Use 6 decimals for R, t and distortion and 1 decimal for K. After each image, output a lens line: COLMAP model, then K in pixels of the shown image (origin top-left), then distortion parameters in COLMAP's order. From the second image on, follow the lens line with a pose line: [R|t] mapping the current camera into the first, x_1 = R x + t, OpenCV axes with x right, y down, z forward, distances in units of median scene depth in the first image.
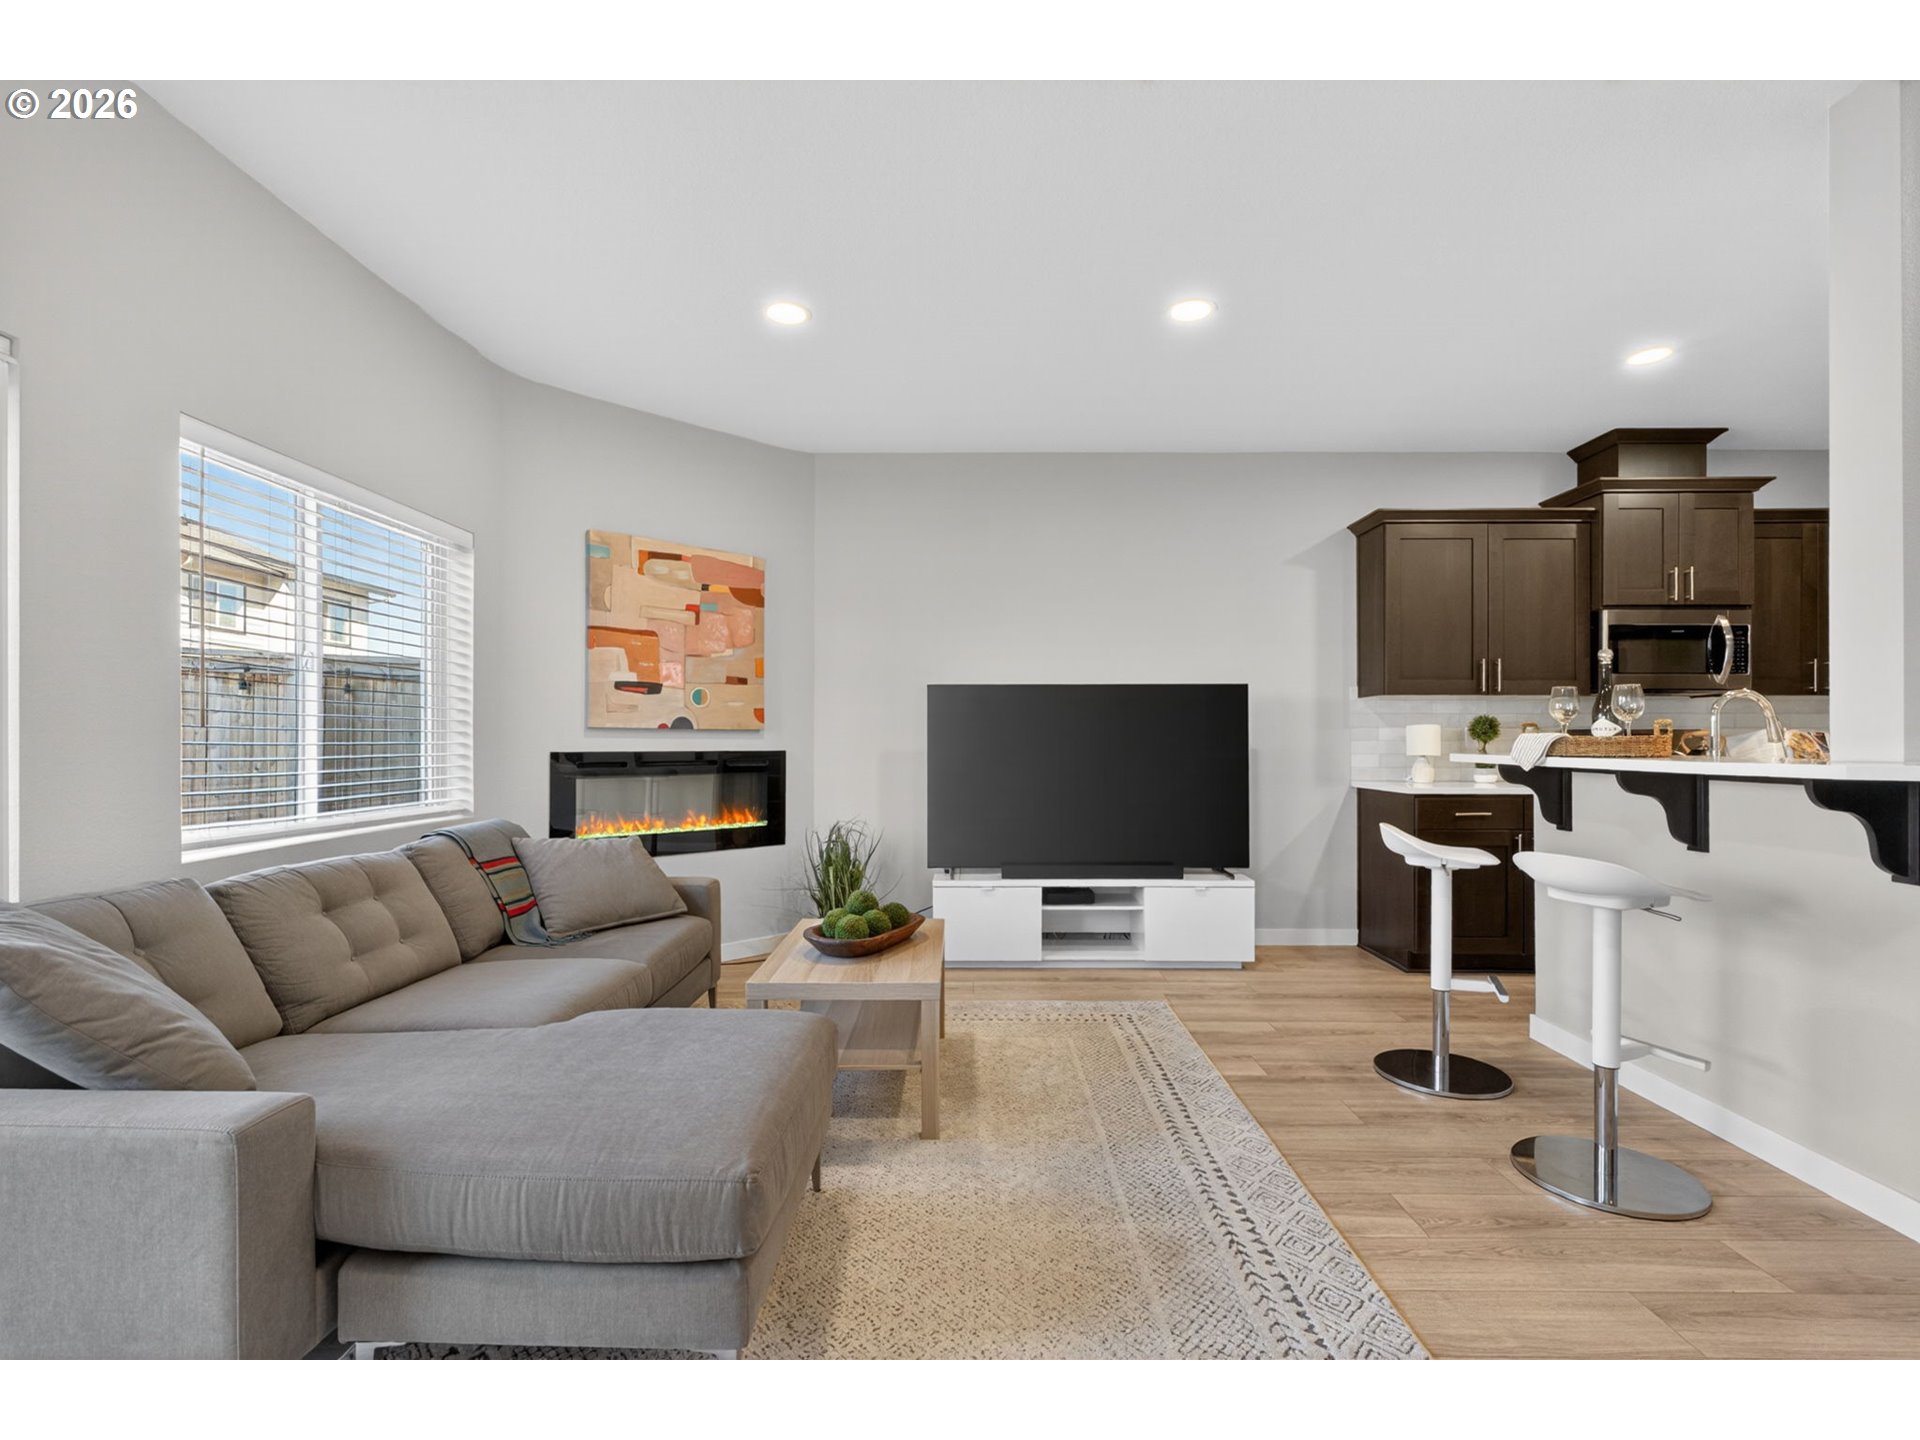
lens RADIAL K [[870.3, 0, 951.9], [0, 870.3, 740.5], [0, 0, 1]] dist [-0.000528, 0.000363]
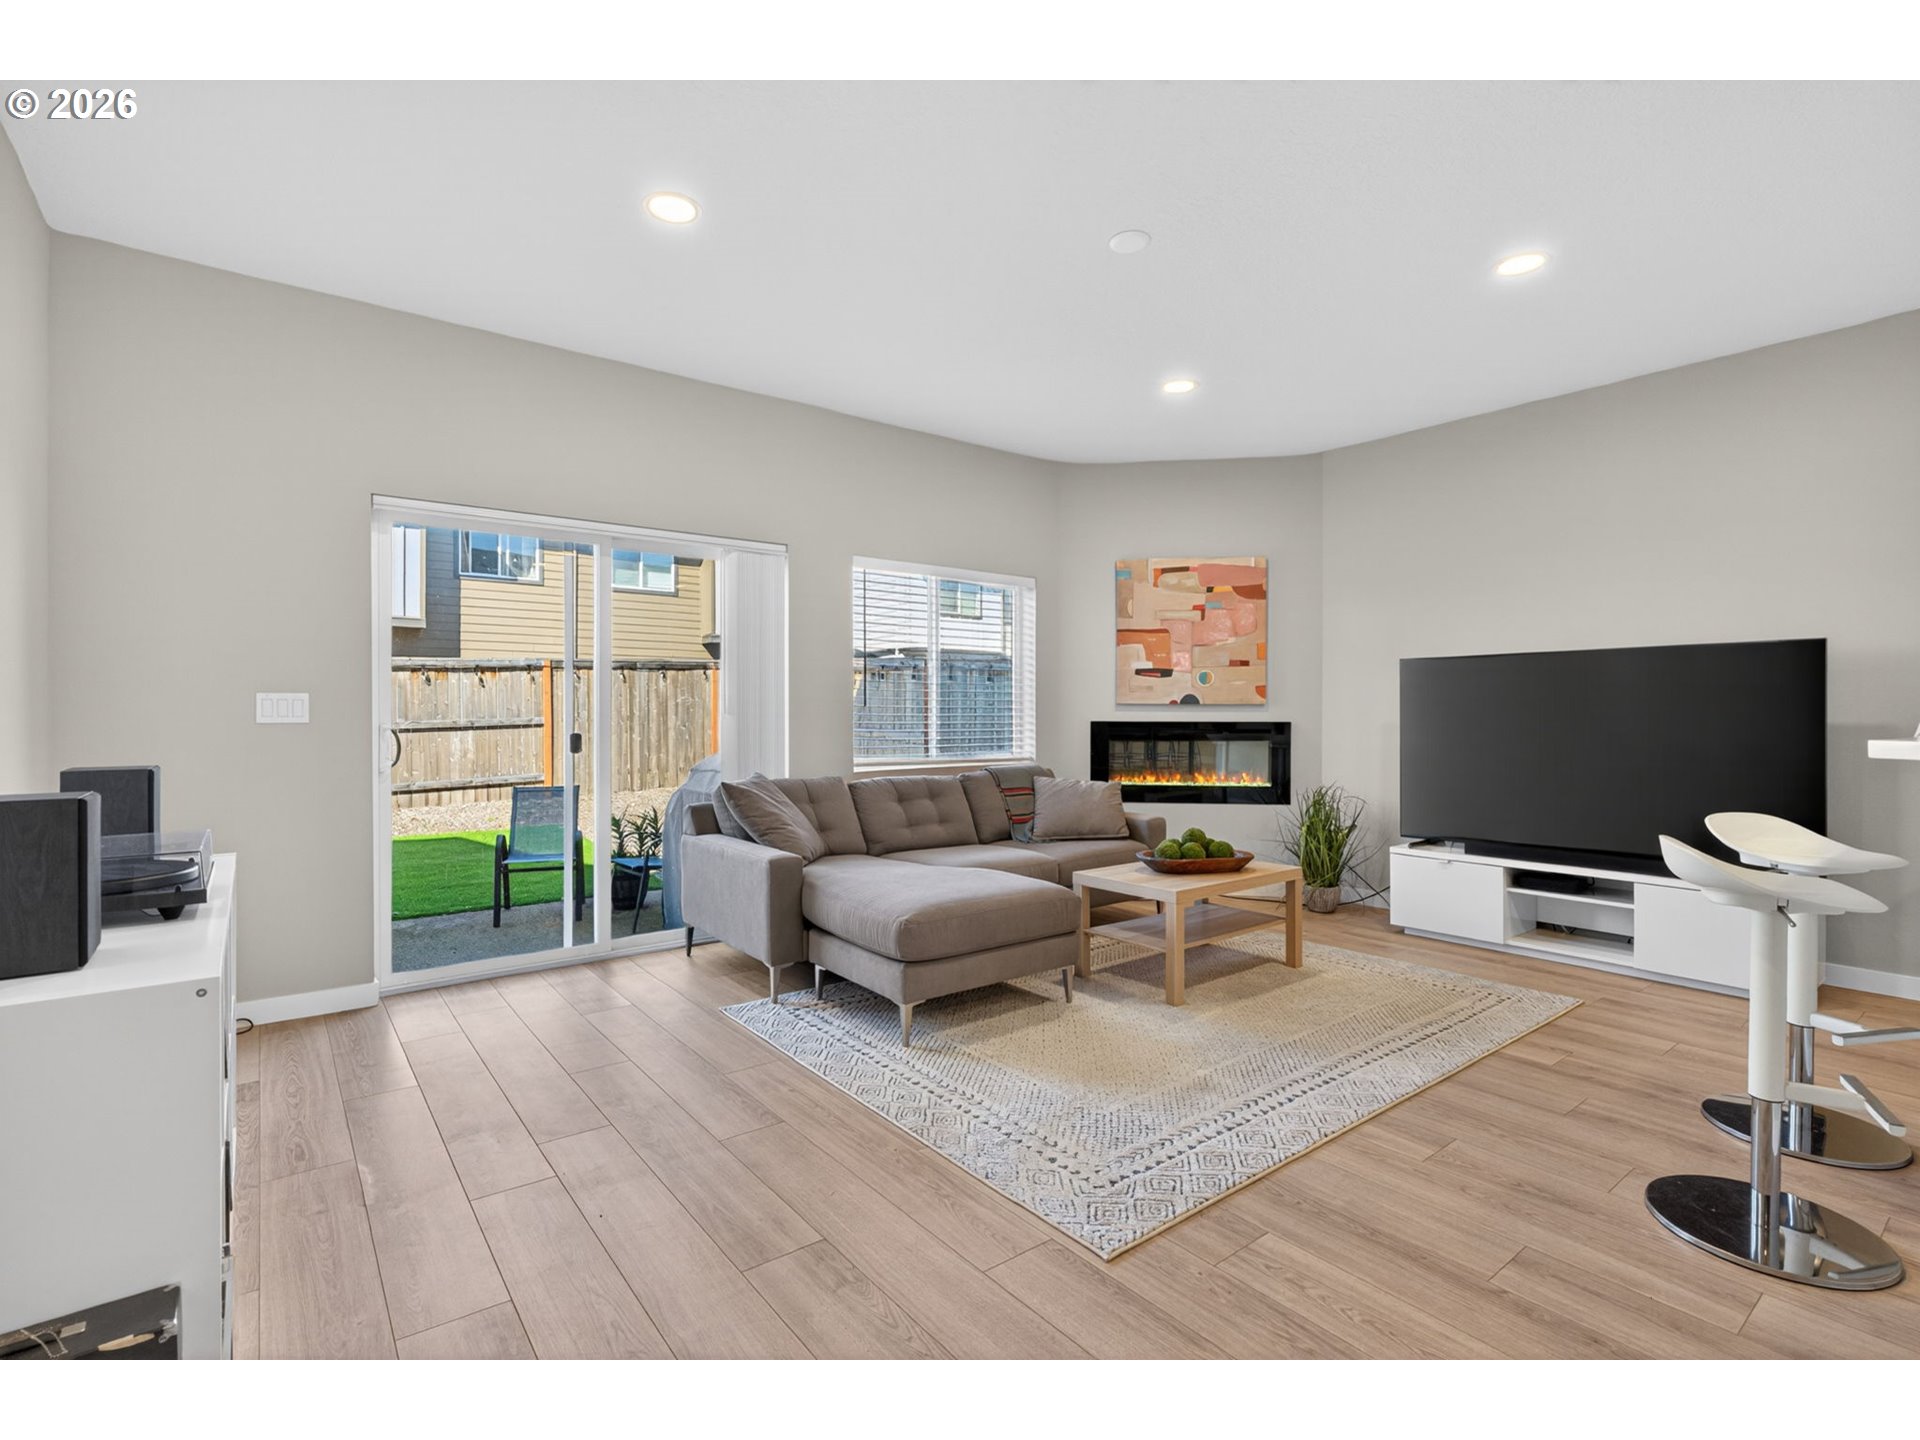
lens RADIAL K [[881.7, 0, 959.8], [0, 881.7, 726.0], [0, 0, 1]] dist [-0.000592, 0.000102]
pose [[0.635932, 0.012205, -0.771648, 0.477692], [-0.000331, 0.999879, 0.015542, -0.001165], [0.771745, -0.009628, 0.635859, -0.076673]]
